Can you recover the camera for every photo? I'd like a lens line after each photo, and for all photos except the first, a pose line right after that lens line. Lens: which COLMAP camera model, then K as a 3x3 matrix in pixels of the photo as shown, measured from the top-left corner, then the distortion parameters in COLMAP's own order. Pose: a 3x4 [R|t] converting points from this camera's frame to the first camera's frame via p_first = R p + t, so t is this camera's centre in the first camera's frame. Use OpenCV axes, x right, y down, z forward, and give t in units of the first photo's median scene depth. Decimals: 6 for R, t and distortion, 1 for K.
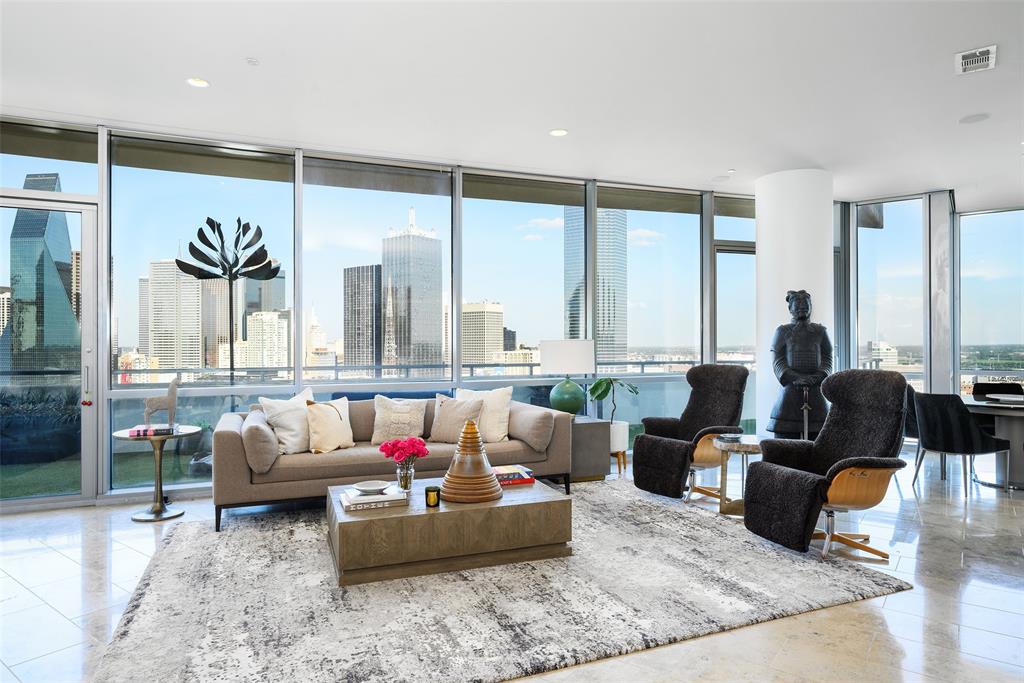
lens RADIAL K [[573.9, 0, 531.1], [0, 573.9, 347.2], [0, 0, 1]] dist [-0.000769, -0.001105]
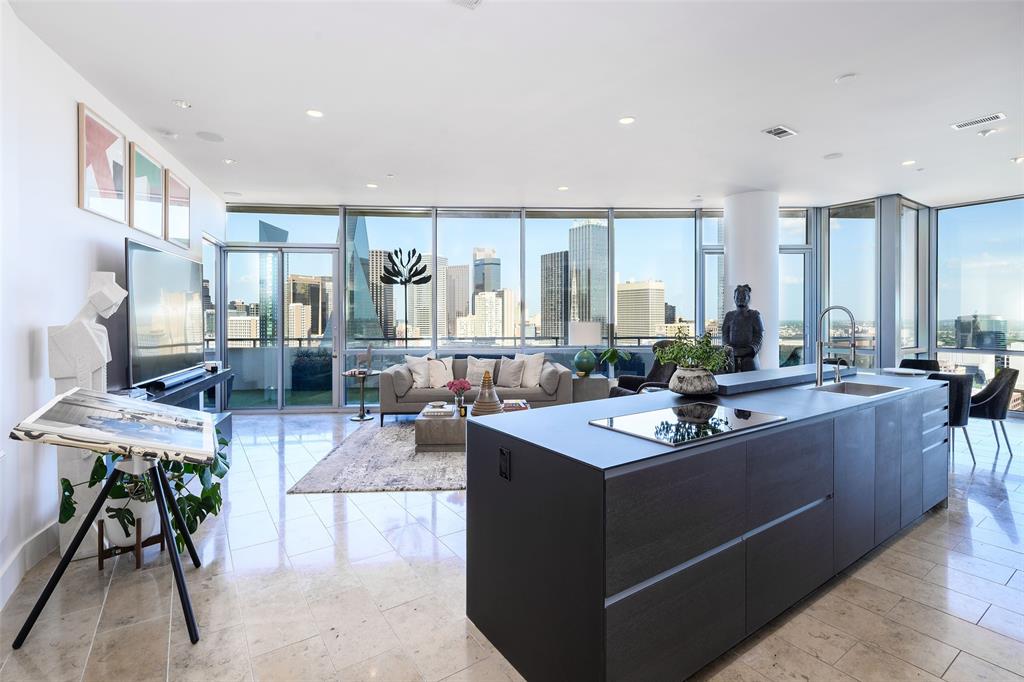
lens RADIAL K [[505.3, 0, 489.2], [0, 505.3, 322.8], [0, 0, 1]] dist [-0.034084, -0.000256]
pose [[0.908267, -0.002334, -0.418384, 0.346767], [0.005156, 0.999971, 0.005616, -0.016915], [0.418359, -0.007258, 0.908253, -0.252246]]
